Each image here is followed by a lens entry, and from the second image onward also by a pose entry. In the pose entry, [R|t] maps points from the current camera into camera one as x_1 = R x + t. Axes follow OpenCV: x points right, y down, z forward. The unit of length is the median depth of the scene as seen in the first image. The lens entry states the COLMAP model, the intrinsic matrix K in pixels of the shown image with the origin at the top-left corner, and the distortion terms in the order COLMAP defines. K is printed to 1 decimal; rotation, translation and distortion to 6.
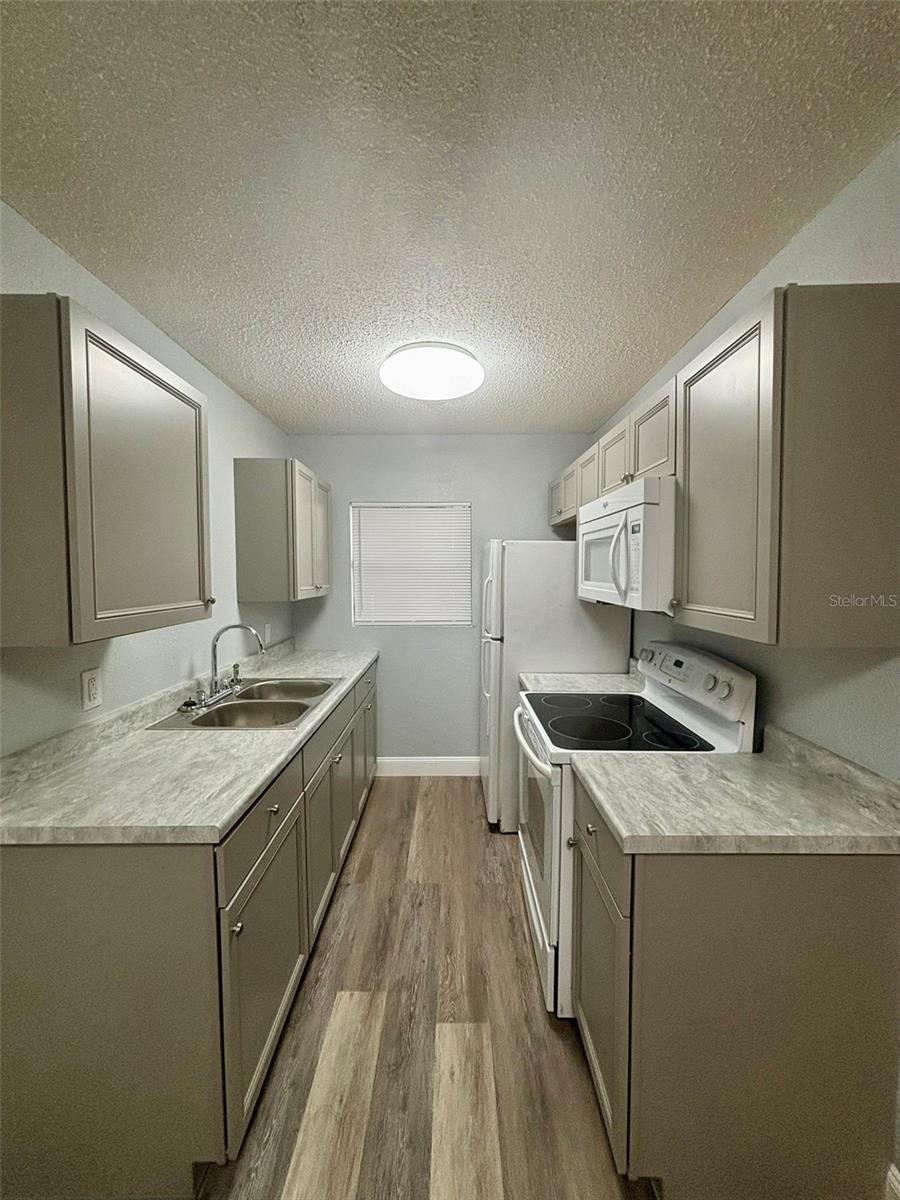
lens RADIAL K [[483.6, 0, 447.7], [0, 483.6, 594.5], [0, 0, 1]] dist [0.000973, 0.000268]
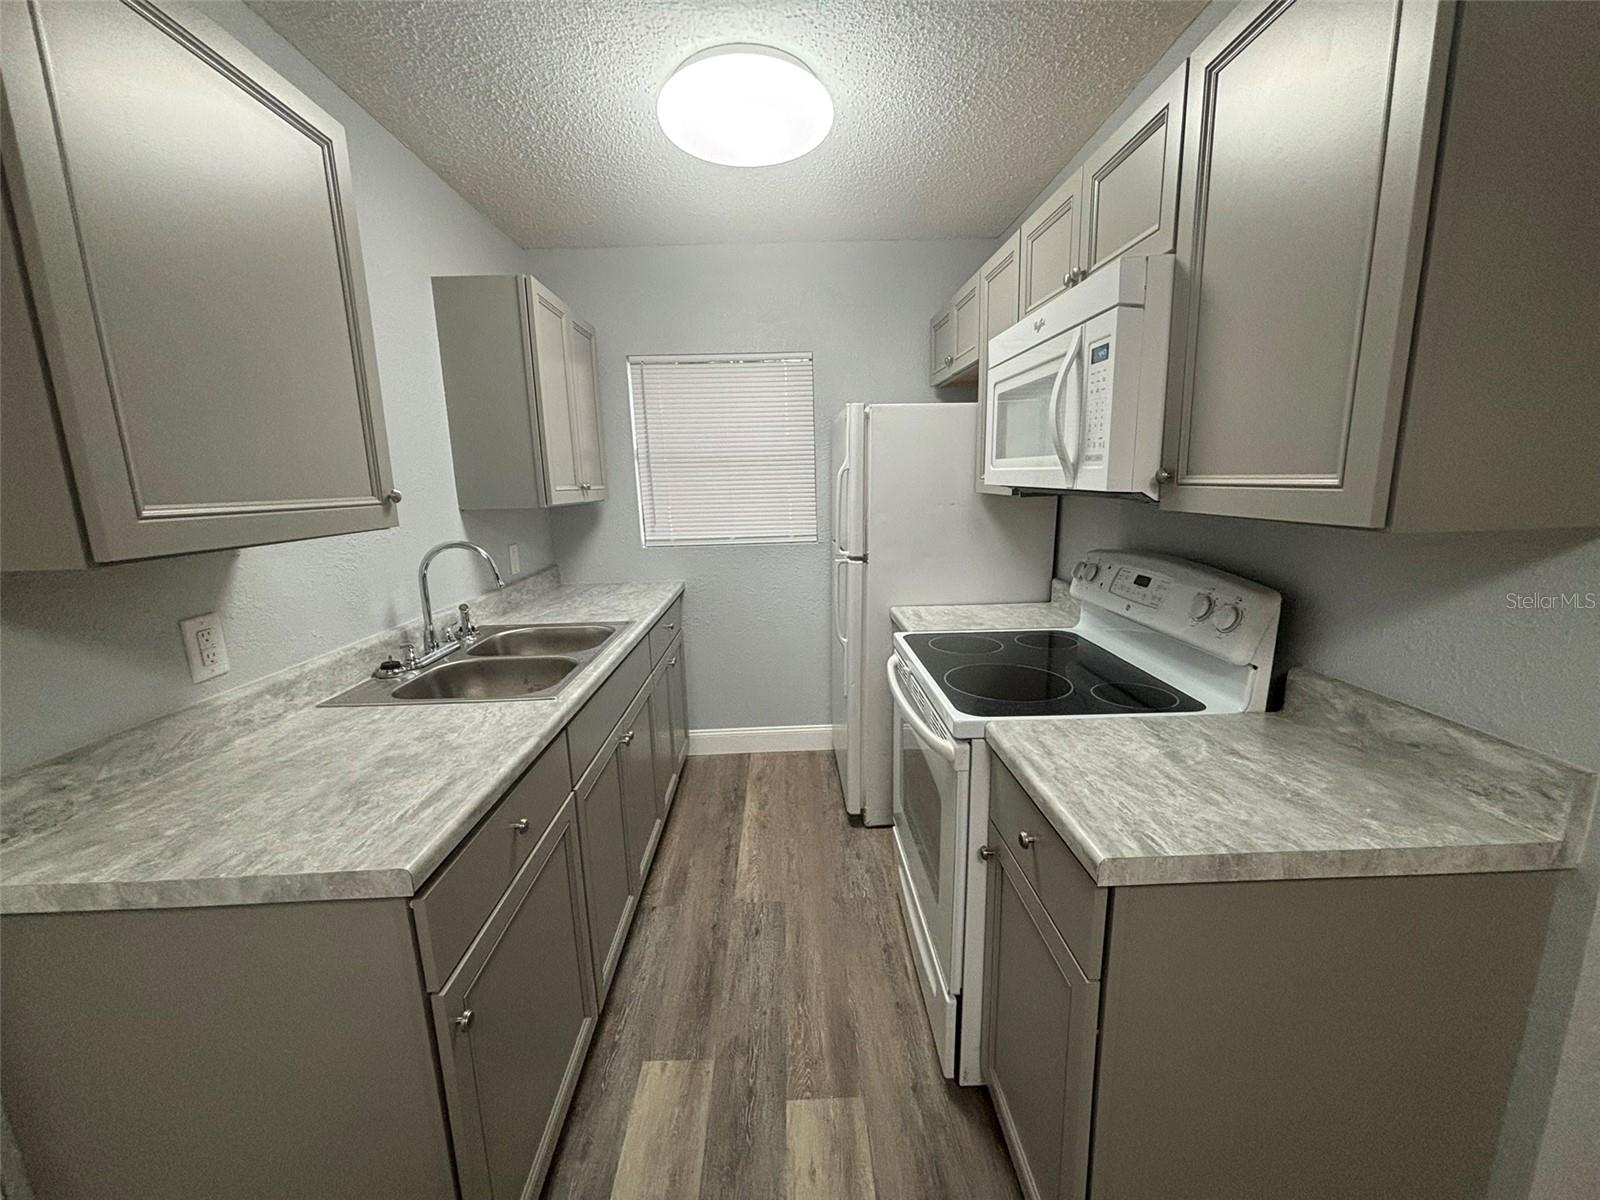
lens RADIAL K [[644.8, 0, 796.0], [0, 644.8, 599.7], [0, 0, 1]] dist [0.000973, 0.000268]
pose [[0.999259, -0.029819, 0.024317, -0.010974], [0.026193, 0.990116, 0.137784, 0.039693], [-0.028185, -0.137045, 0.990164, 0.167467]]
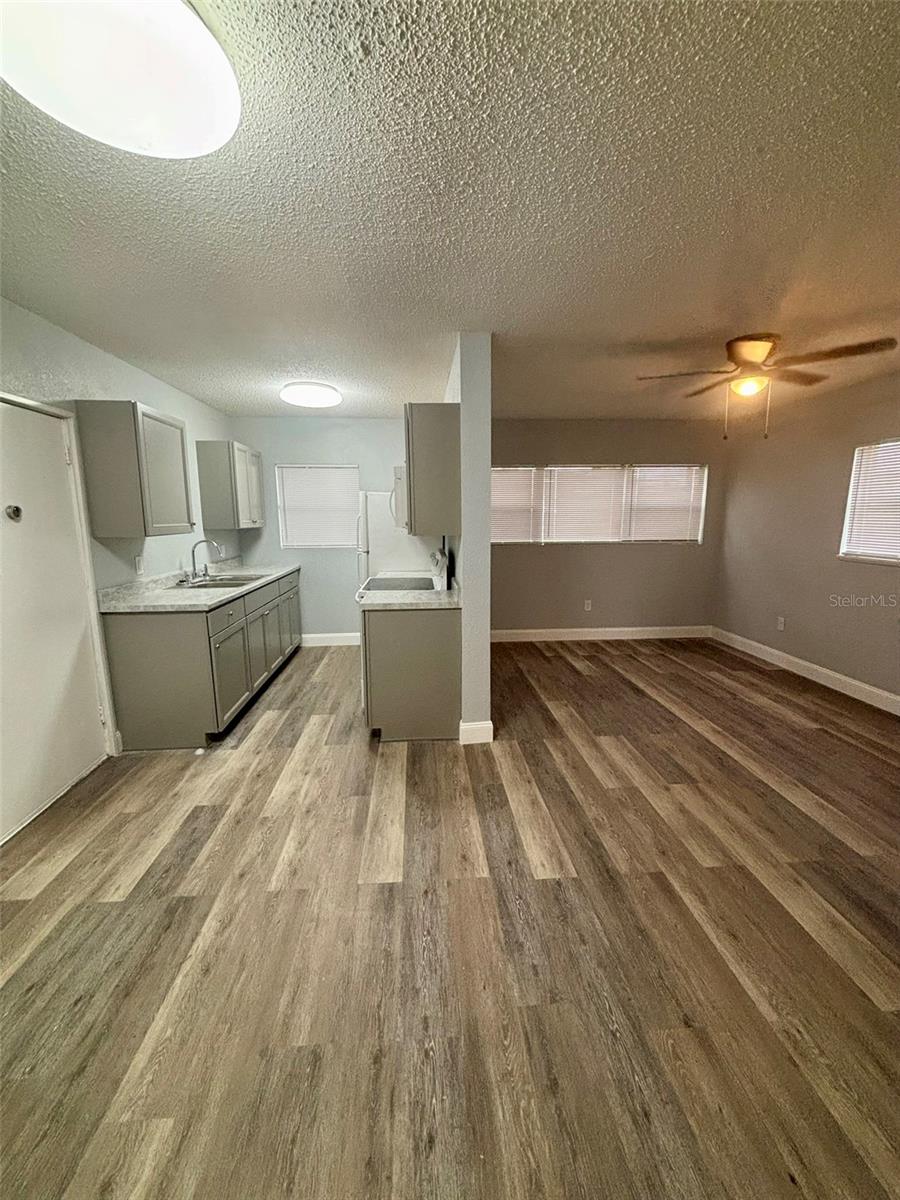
lens RADIAL K [[483.6, 0, 447.7], [0, 483.6, 594.5], [0, 0, 1]] dist [0.000973, 0.000268]
pose [[0.997080, -0.016085, 0.074654, 0.419569], [0.007408, 0.993328, 0.115085, 0.080029], [-0.076008, -0.114196, 0.990546, -1.124925]]
